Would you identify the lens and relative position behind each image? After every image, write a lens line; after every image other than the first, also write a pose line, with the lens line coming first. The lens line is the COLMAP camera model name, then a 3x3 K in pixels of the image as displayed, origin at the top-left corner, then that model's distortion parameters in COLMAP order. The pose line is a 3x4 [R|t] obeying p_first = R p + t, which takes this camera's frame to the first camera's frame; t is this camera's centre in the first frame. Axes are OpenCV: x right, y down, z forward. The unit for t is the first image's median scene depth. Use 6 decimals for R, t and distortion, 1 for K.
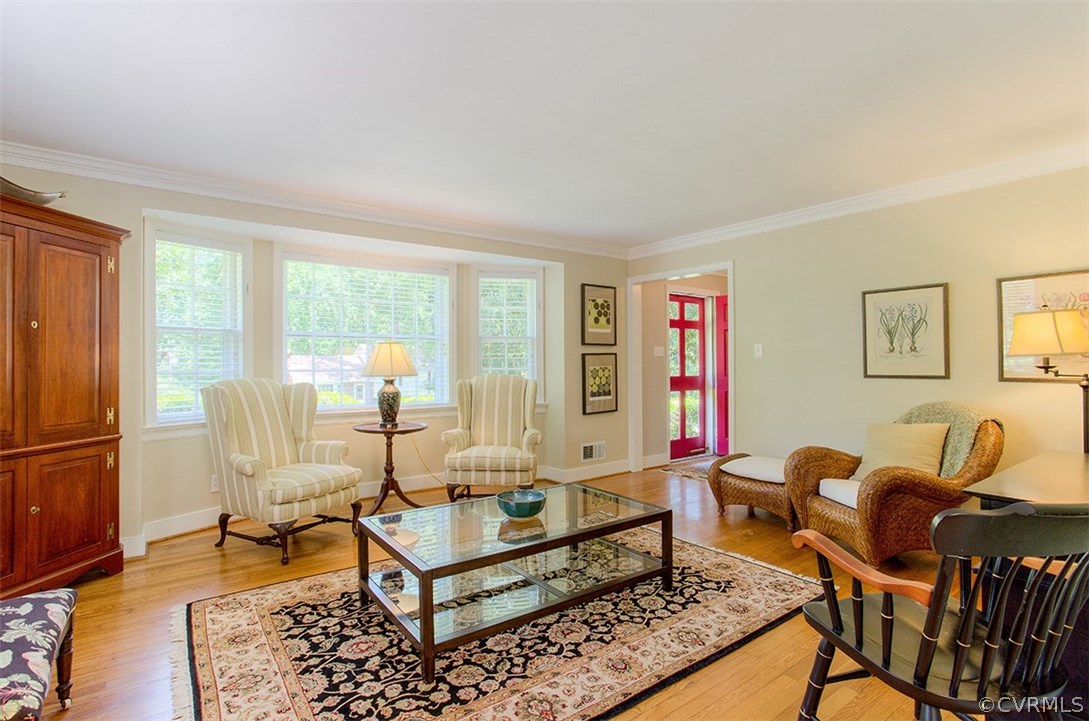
lens RADIAL K [[536.1, 0, 543.4], [0, 536.1, 357.6], [0, 0, 1]] dist [-0.038587, 0.020135]
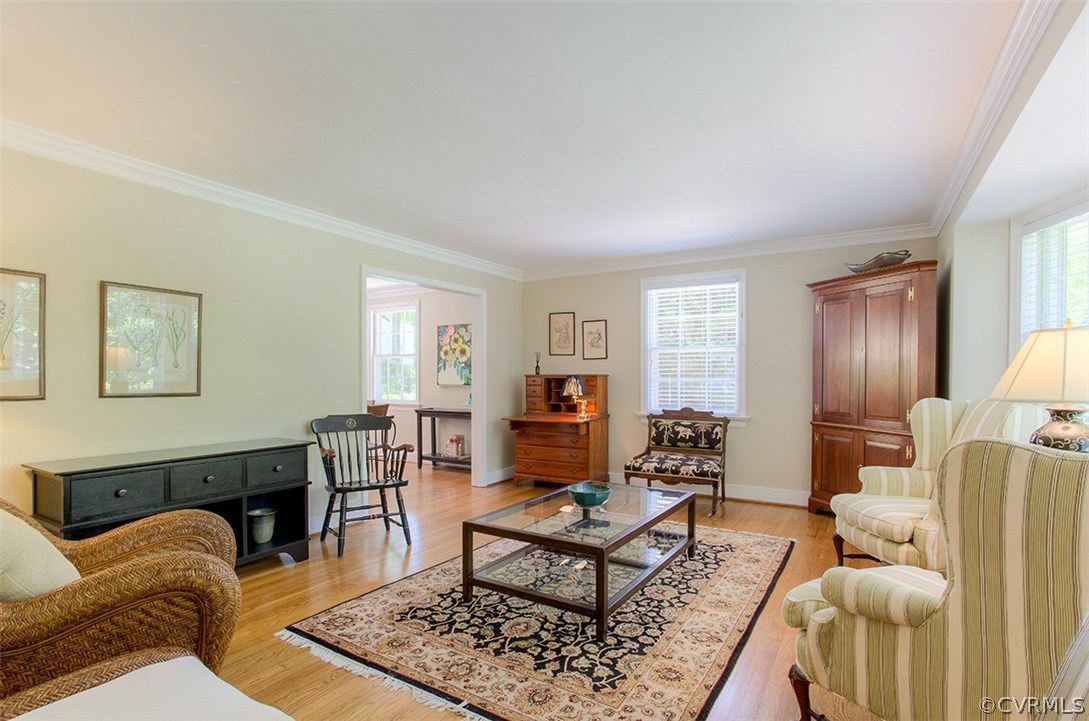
lens RADIAL K [[536.1, 0, 521.1], [0, 536.1, 380.9], [0, 0, 1]] dist [-0.038587, 0.020135]
pose [[-0.942572, 0.006954, -0.333932, 0.407216], [0.006573, 0.999976, 0.002271, 0.016693], [0.333940, -0.000054, -0.942594, 1.711501]]
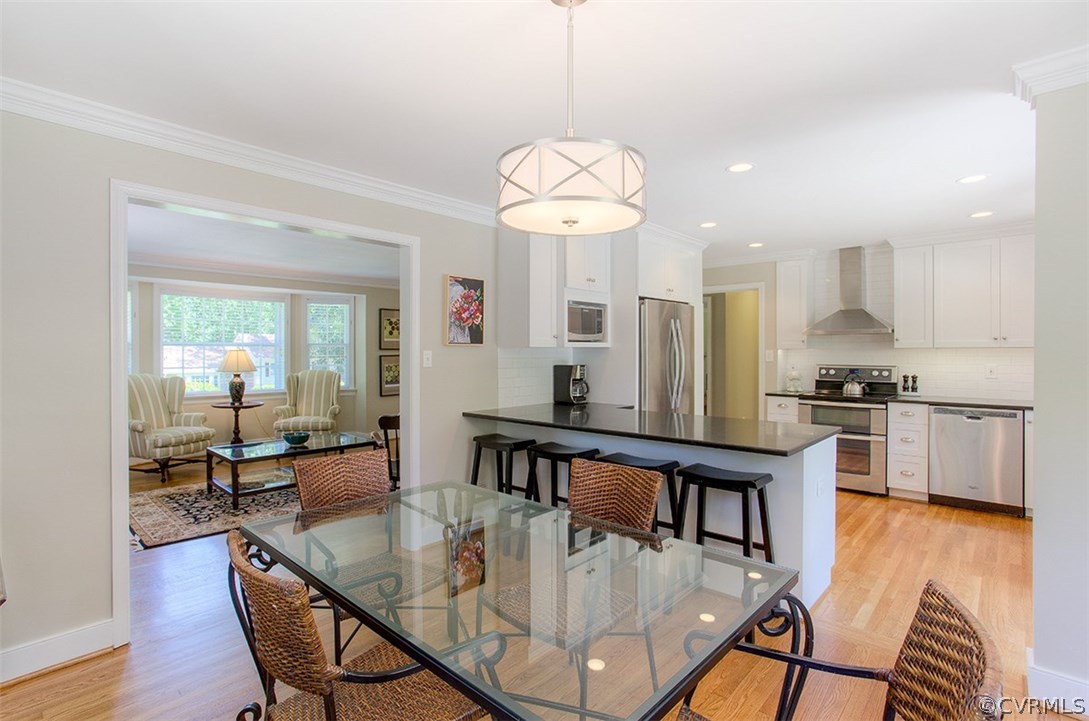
lens RADIAL K [[536.1, 0, 542.5], [0, 536.1, 354.8], [0, 0, 1]] dist [-0.038587, 0.020135]
pose [[0.983723, 0.001886, 0.179681, 0.408978], [-0.004530, 0.999887, 0.014306, -0.053425], [-0.179634, -0.014887, 0.983621, -0.890195]]
